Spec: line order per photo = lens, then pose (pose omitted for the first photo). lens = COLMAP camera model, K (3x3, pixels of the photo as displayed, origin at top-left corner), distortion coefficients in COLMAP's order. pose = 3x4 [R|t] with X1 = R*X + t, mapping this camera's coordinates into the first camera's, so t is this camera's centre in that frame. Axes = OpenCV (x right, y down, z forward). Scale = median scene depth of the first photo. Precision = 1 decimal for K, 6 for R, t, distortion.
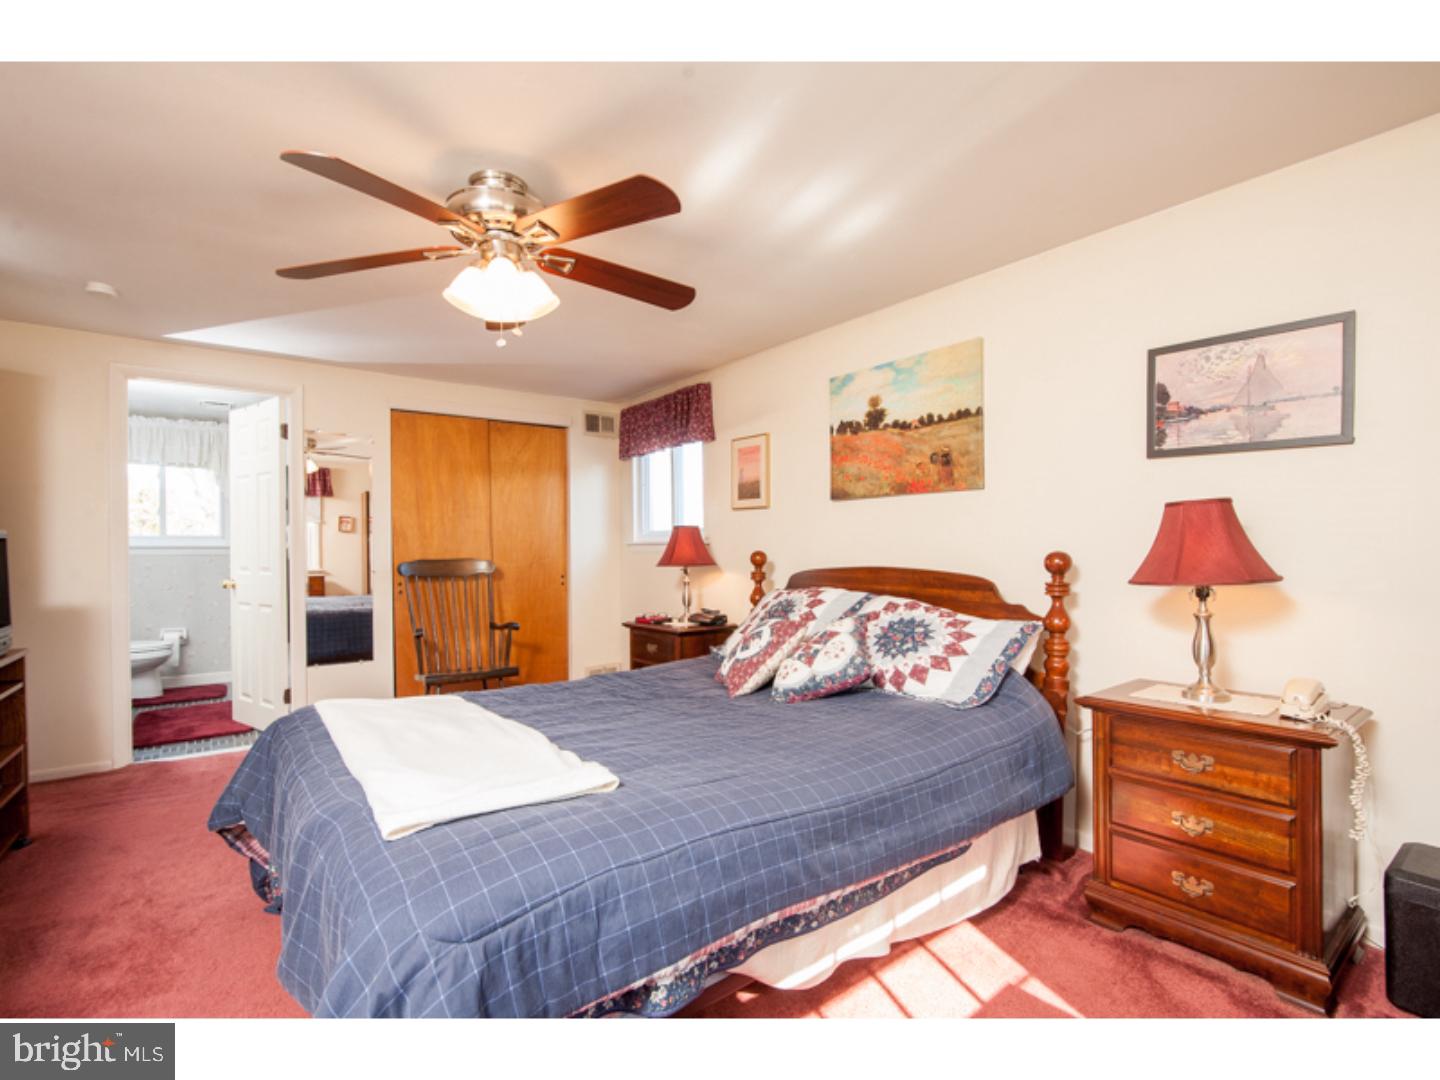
lens RADIAL K [[661.3, 0, 707.8], [0, 661.3, 544.0], [0, 0, 1]] dist [-0.002483, -0.000308]
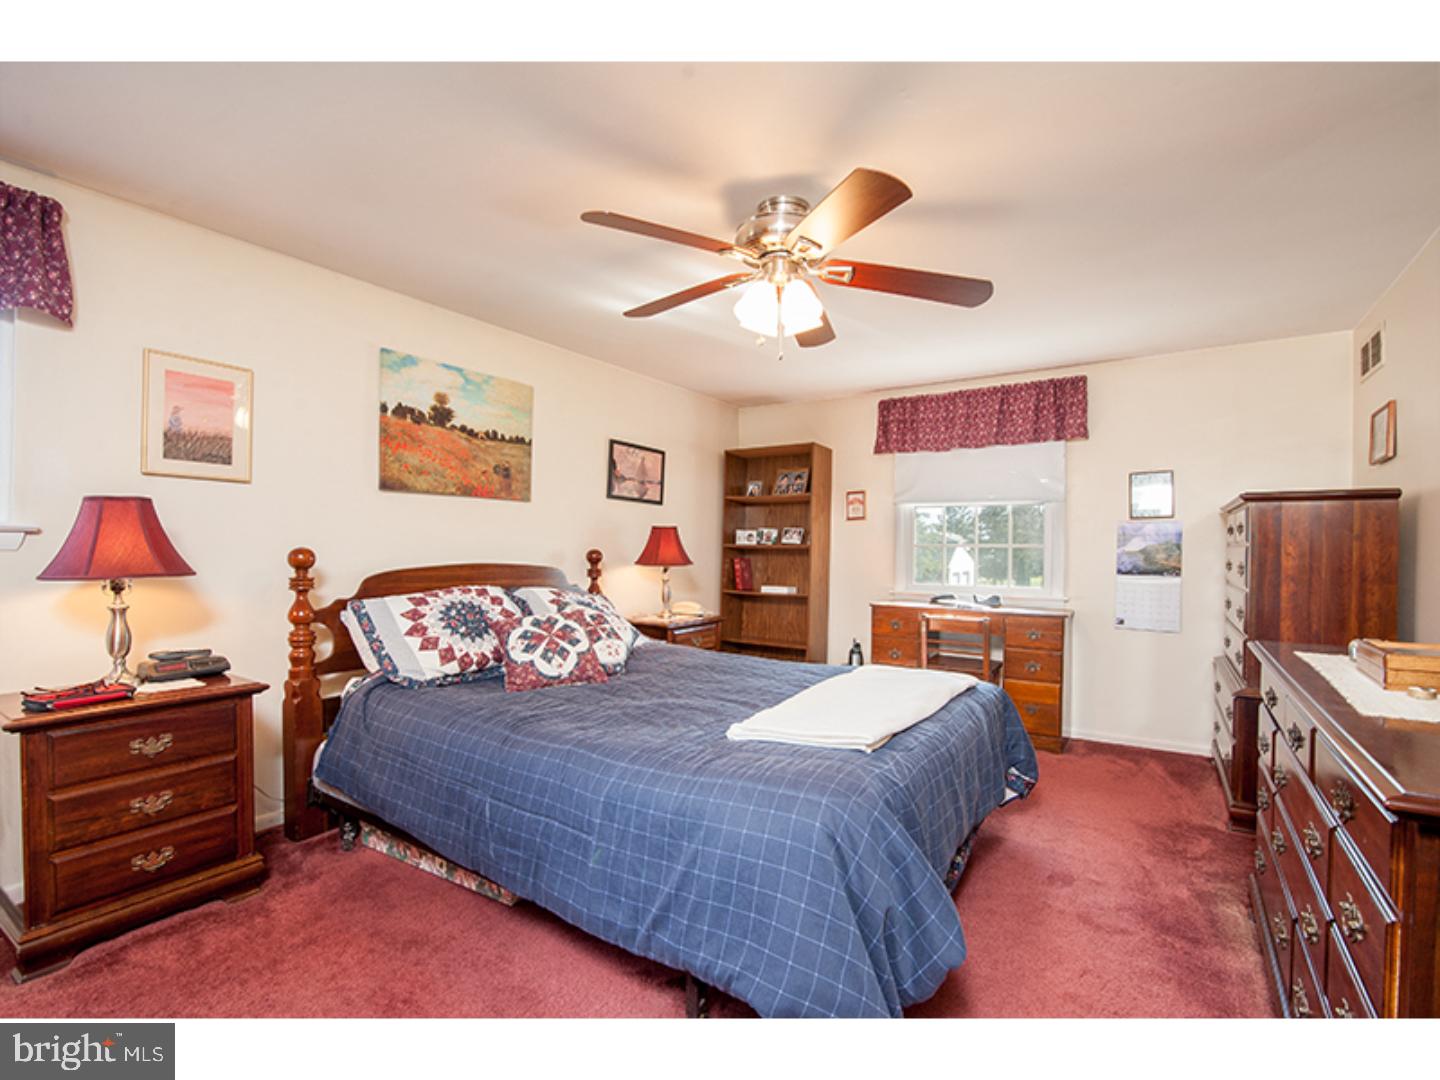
lens RADIAL K [[661.3, 0, 710.2], [0, 661.3, 550.0], [0, 0, 1]] dist [-0.002483, -0.000308]
pose [[-0.293924, -0.005417, 0.955814, -0.846365], [-0.020653, 0.999786, -0.000685, 0.005495], [-0.955606, -0.019942, -0.293973, 0.930233]]
